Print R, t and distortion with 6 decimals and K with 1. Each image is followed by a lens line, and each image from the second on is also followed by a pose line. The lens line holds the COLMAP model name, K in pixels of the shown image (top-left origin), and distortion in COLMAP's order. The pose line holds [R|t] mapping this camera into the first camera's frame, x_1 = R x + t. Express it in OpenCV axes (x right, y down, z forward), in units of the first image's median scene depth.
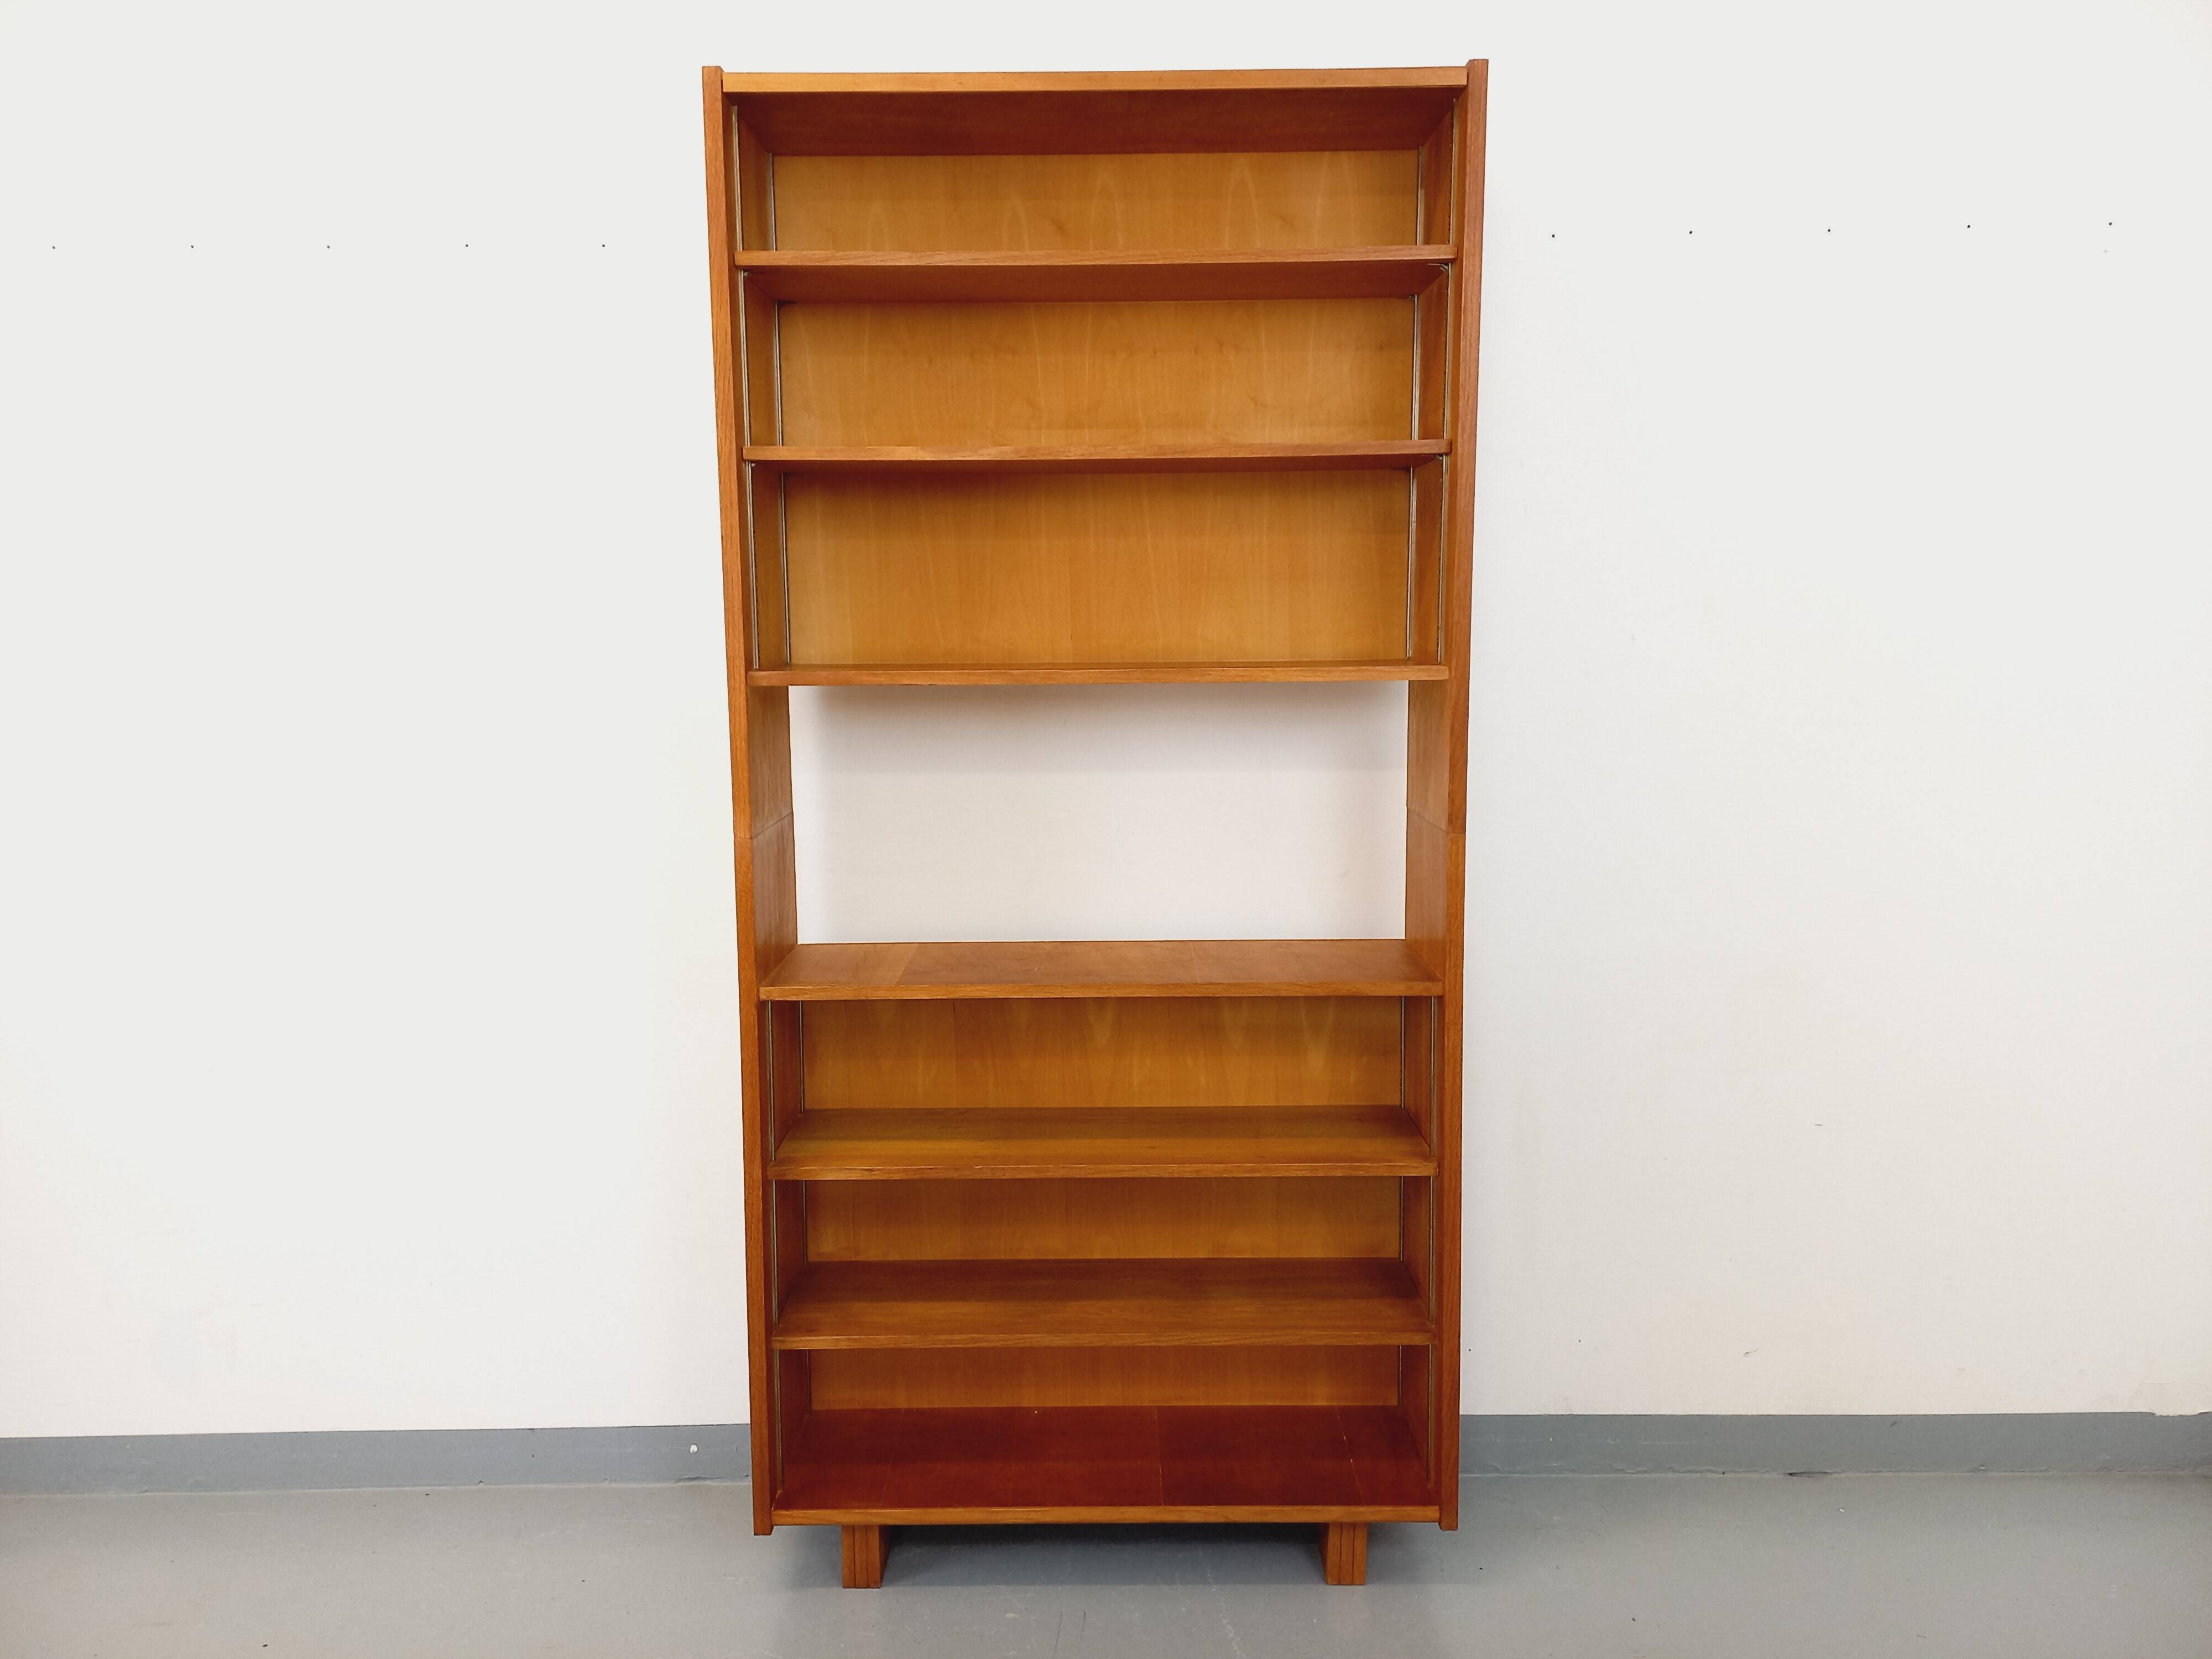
lens RADIAL K [[1615.1, 0, 1094.6], [0, 1615.1, 801.8], [0, 0, 1]] dist [0.088384, -0.096435]
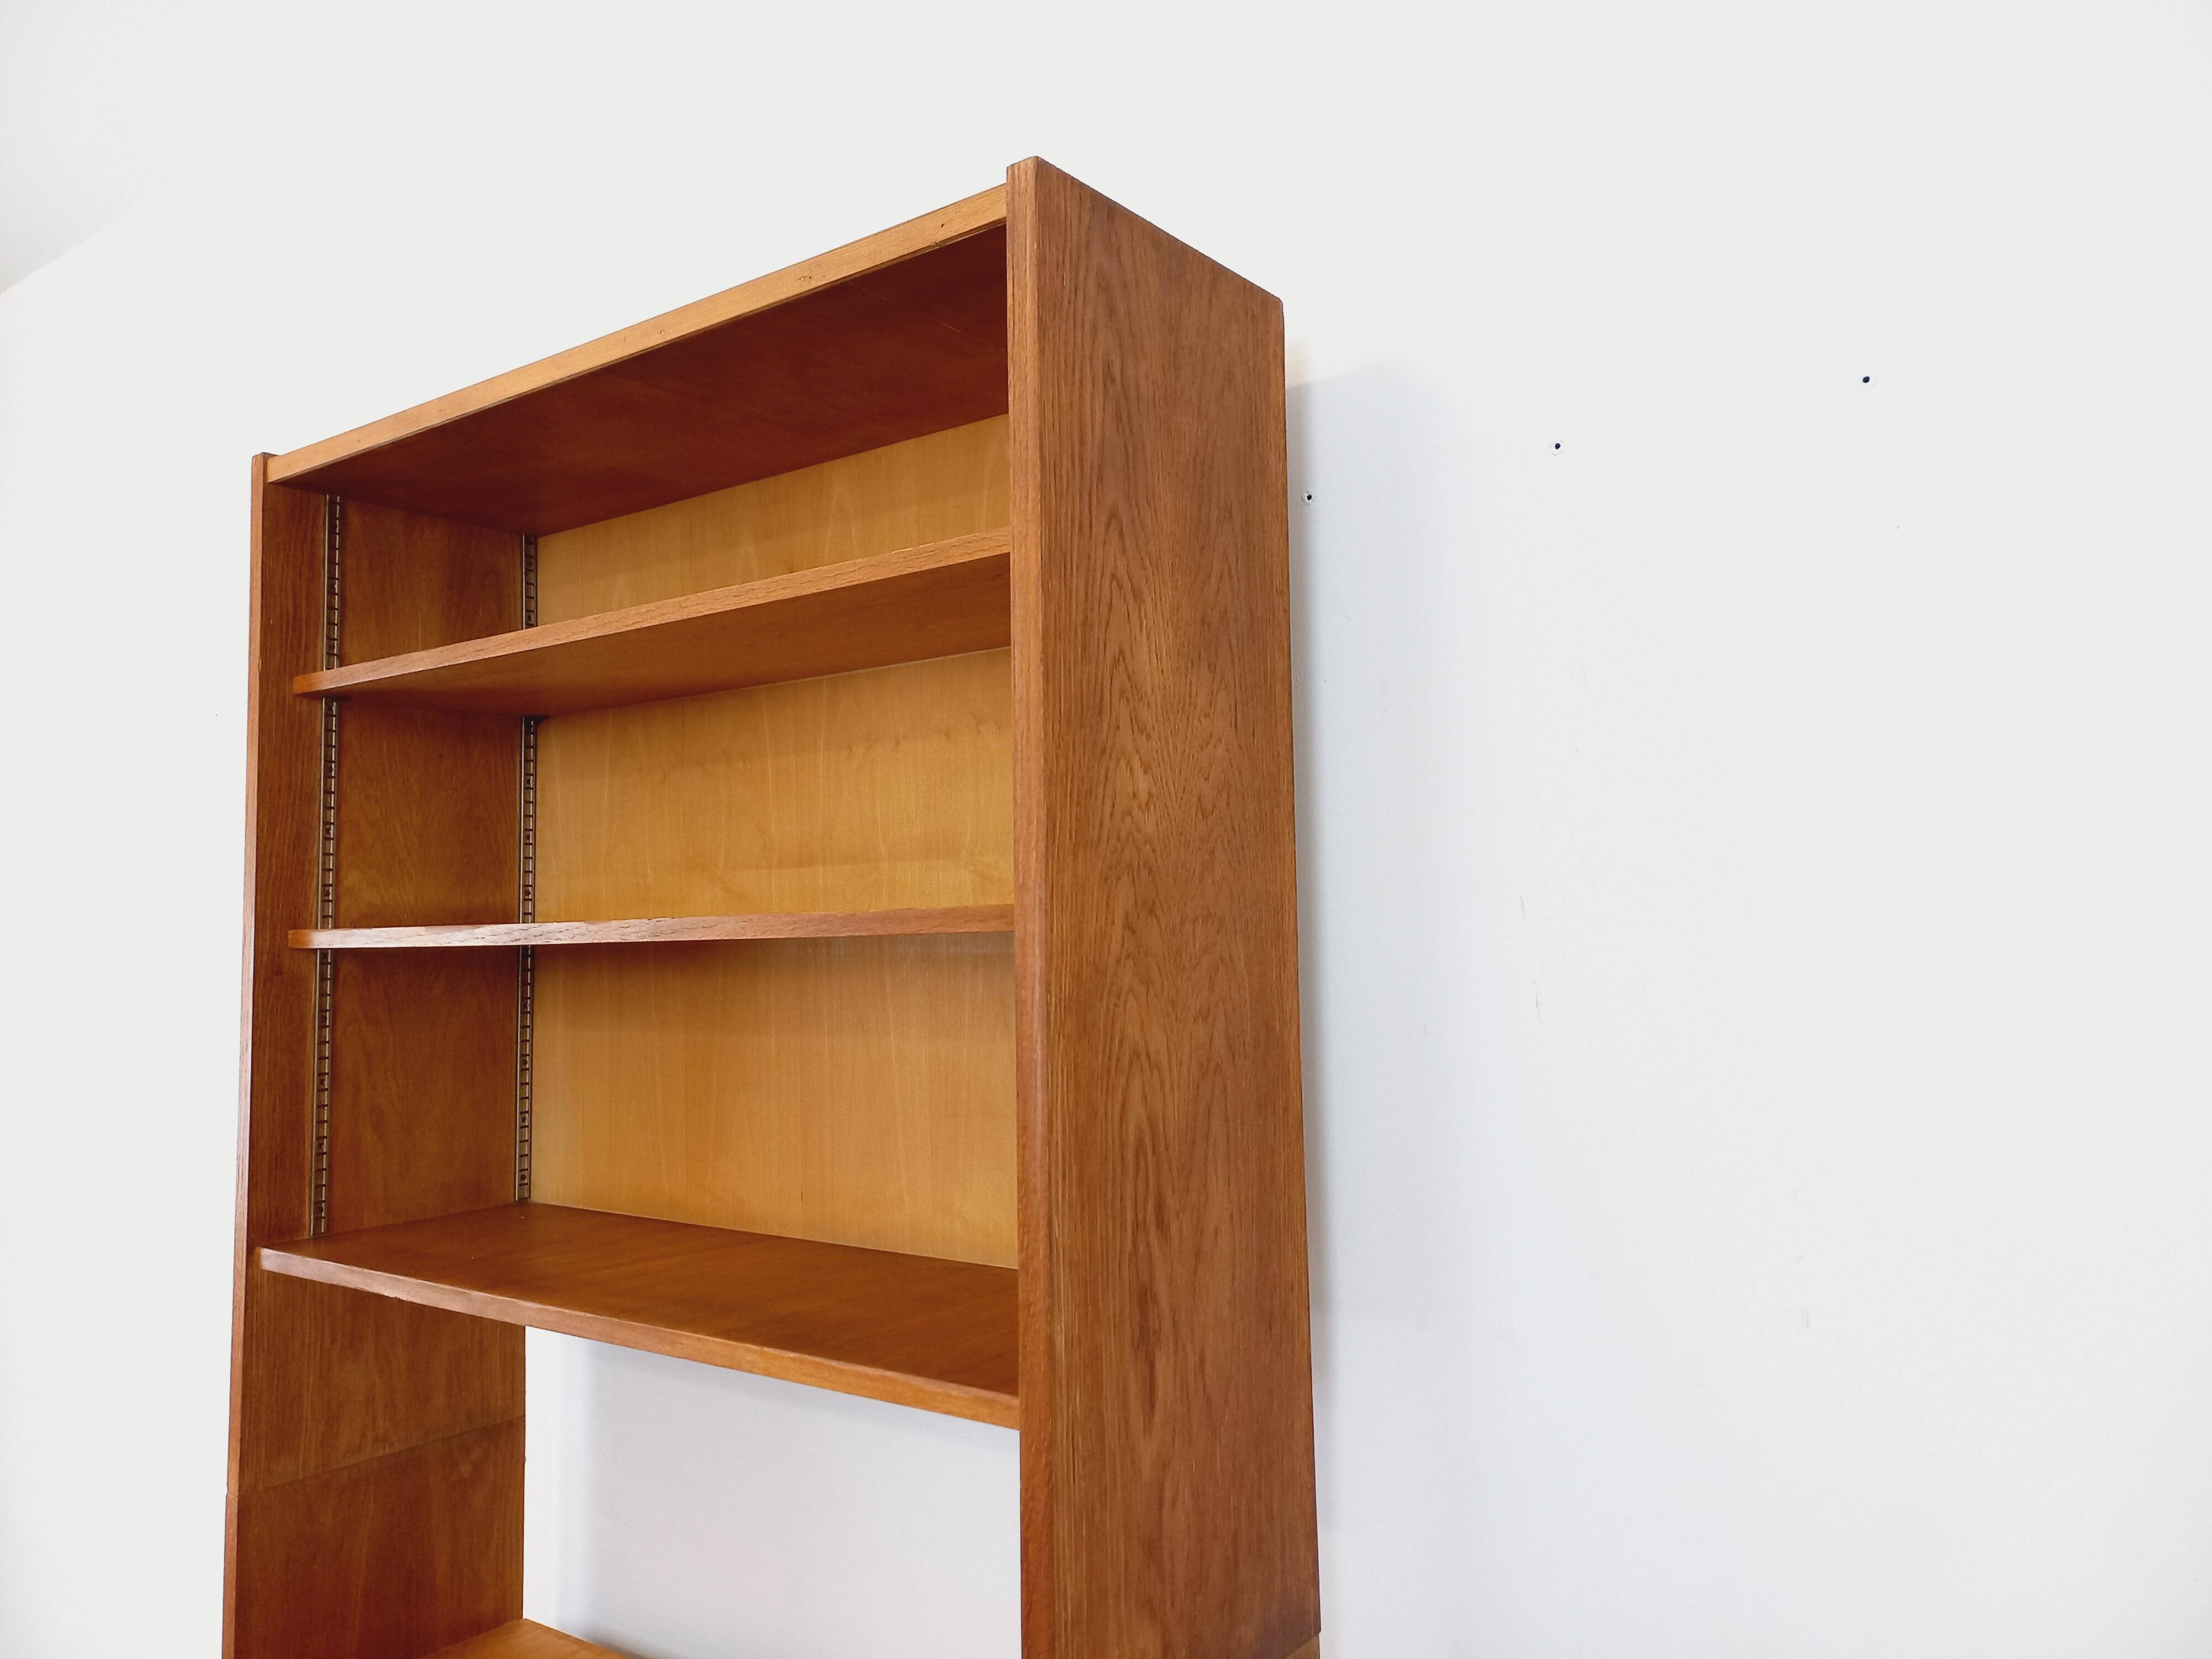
lens RADIAL K [[1615.1, 0, 1090.2], [0, 1615.1, 805.0], [0, 0, 1]] dist [0.088384, -0.096435]
pose [[0.795198, -0.053068, -0.604023, 0.463401], [-0.060612, 0.984216, -0.166267, -0.154668], [0.603313, 0.168826, 0.779430, 0.567164]]
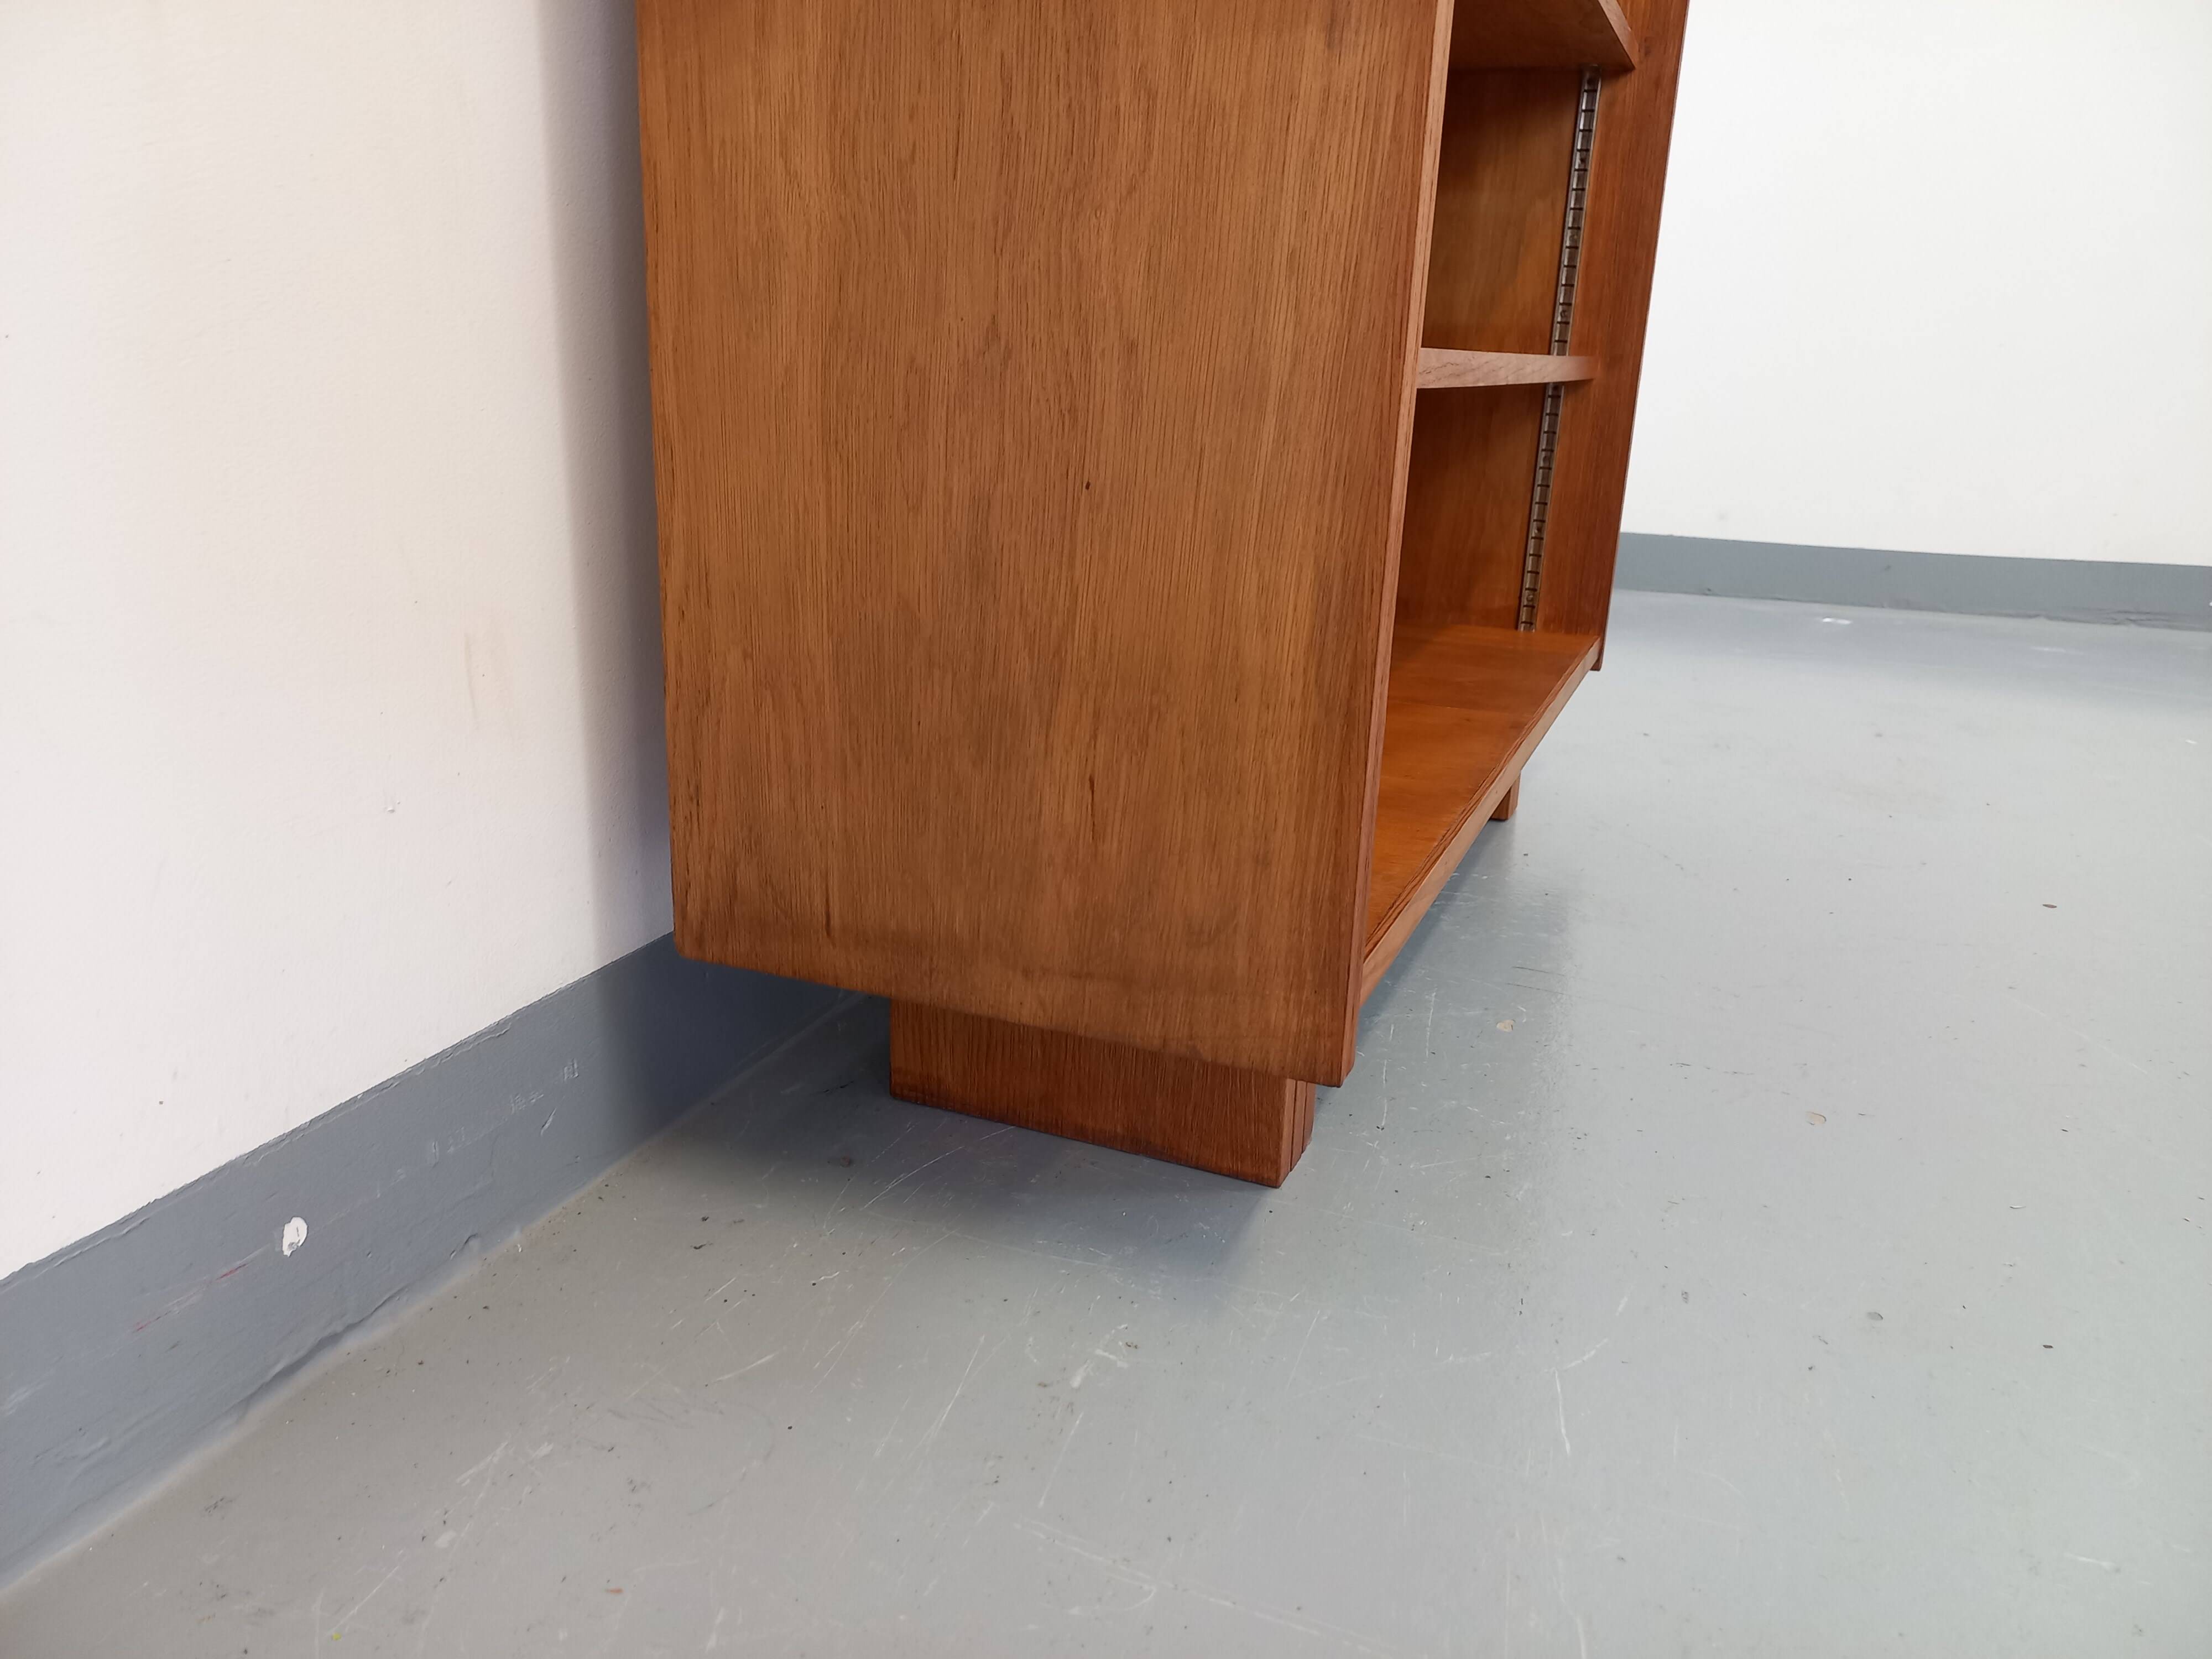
lens RADIAL K [[1615.1, 0, 1102.7], [0, 1615.1, 813.7], [0, 0, 1]] dist [0.088384, -0.096435]
pose [[0.370846, -0.233906, 0.898755, -0.433508], [0.068379, 0.972013, 0.224757, 0.325758], [-0.926174, -0.021894, 0.376461, 0.896631]]
